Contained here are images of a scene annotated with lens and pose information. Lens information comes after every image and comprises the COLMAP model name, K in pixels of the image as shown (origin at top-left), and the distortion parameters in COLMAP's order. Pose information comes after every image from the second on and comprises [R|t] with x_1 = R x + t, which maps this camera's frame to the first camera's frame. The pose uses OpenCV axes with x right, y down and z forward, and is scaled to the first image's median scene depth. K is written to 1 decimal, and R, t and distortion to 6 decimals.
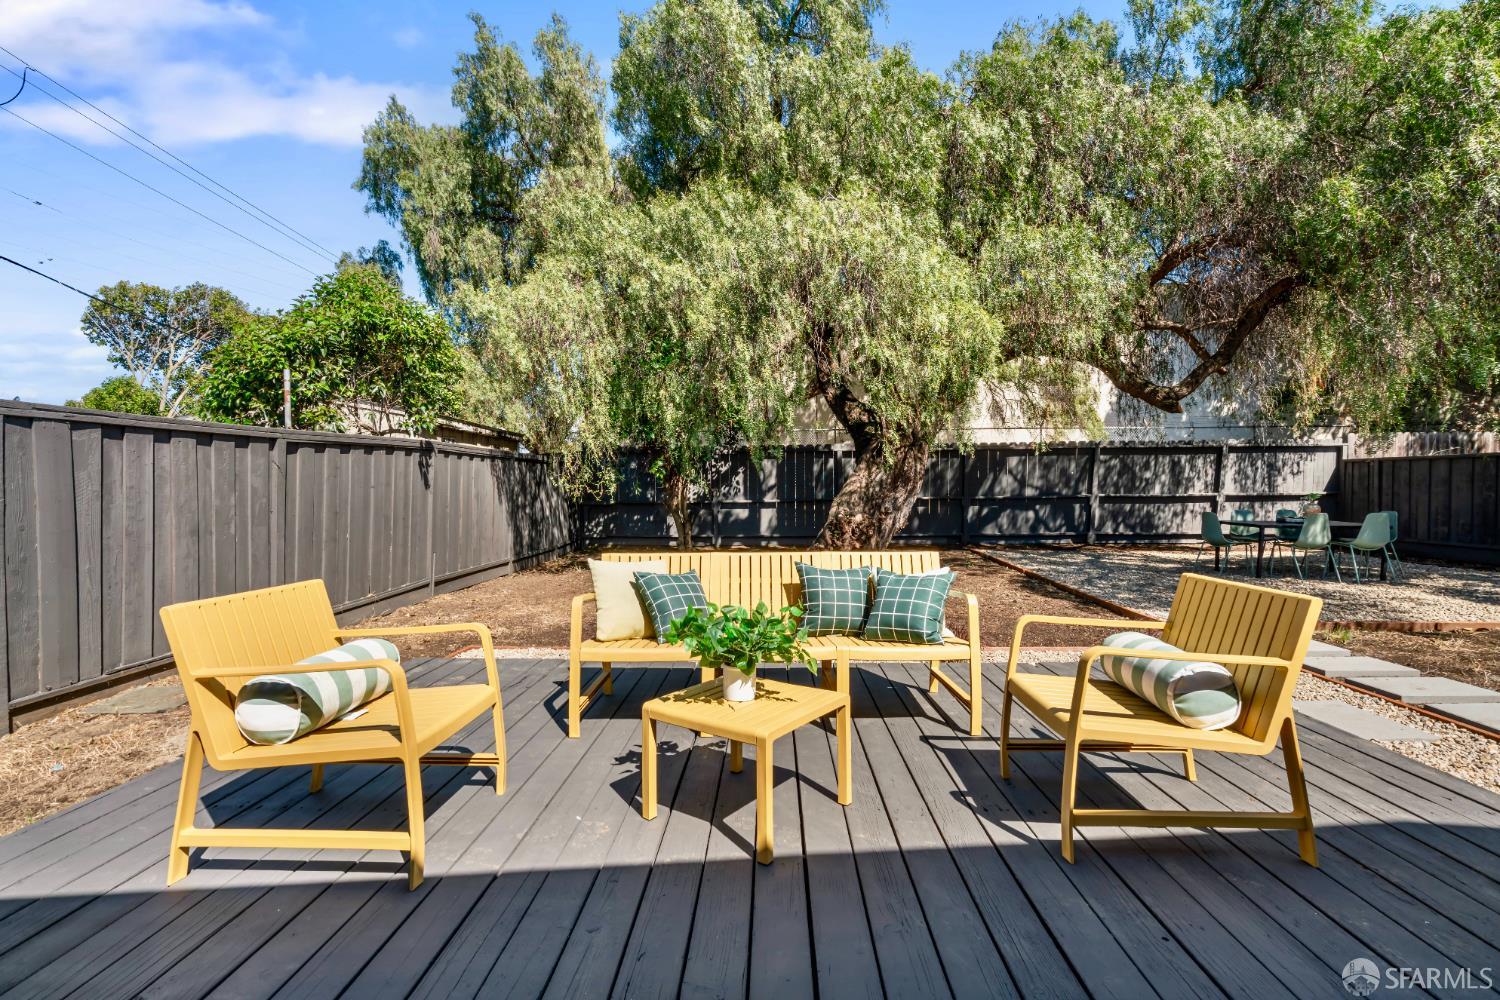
lens RADIAL K [[687.7, 0, 754.8], [0, 687.7, 501.0], [0, 0, 1]] dist [-0.000385, 0.001569]
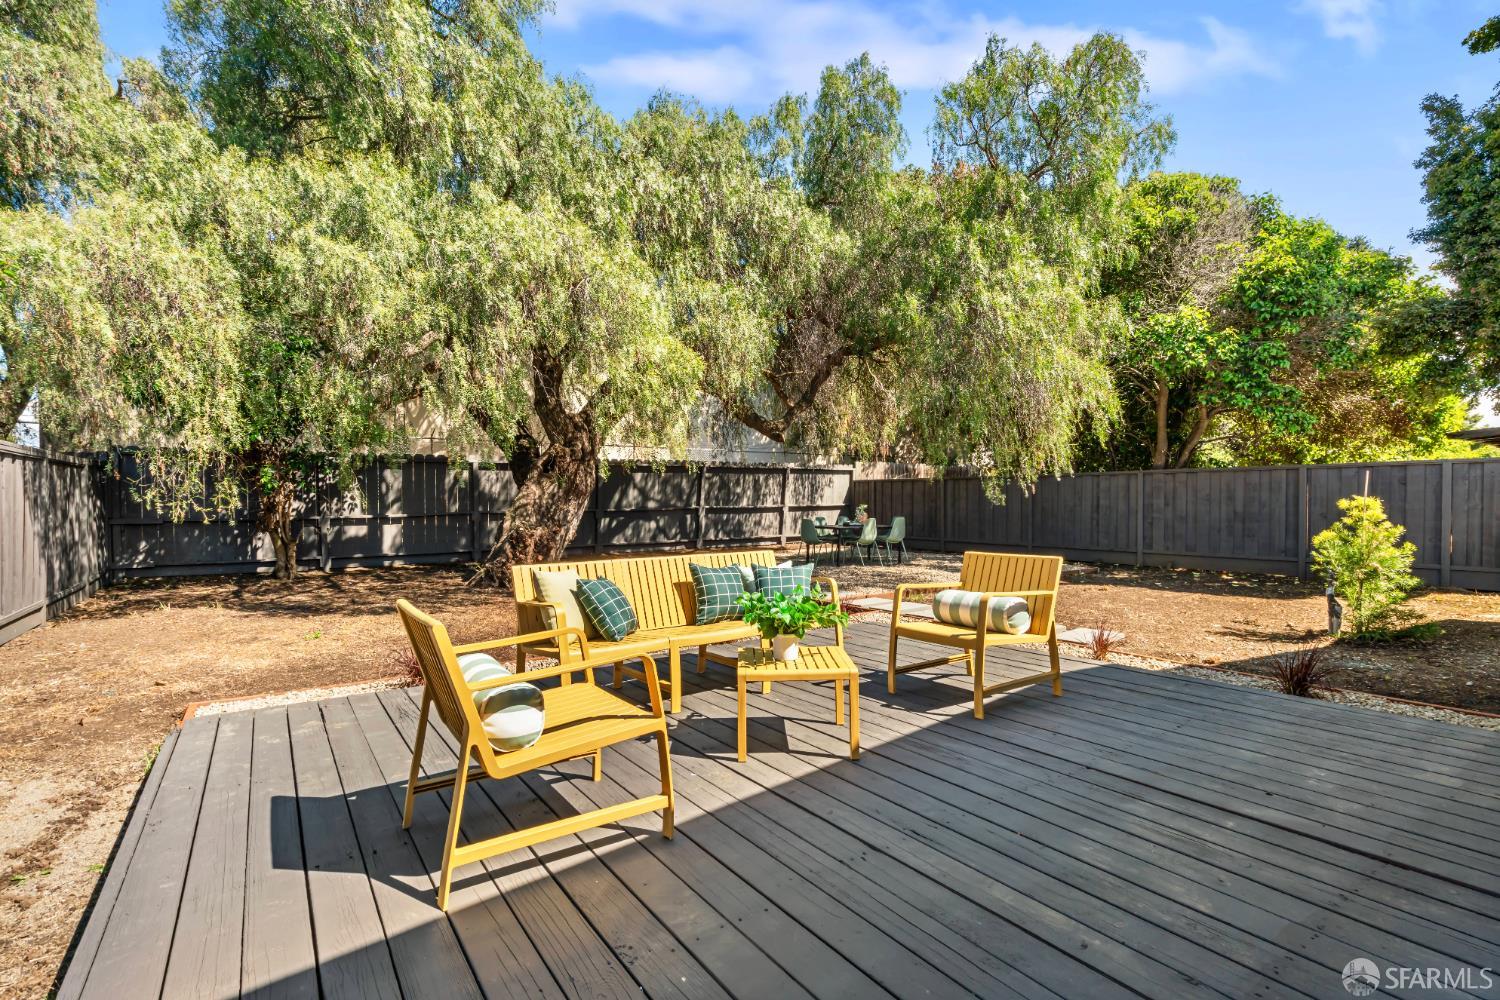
lens RADIAL K [[687.7, 0, 762.3], [0, 687.7, 525.3], [0, 0, 1]] dist [-0.000385, 0.001569]
pose [[0.800953, -0.022513, 0.598304, -0.132267], [0.013111, 0.999713, 0.020065, 0.000391], [-0.598584, -0.008227, 0.801018, -0.004975]]
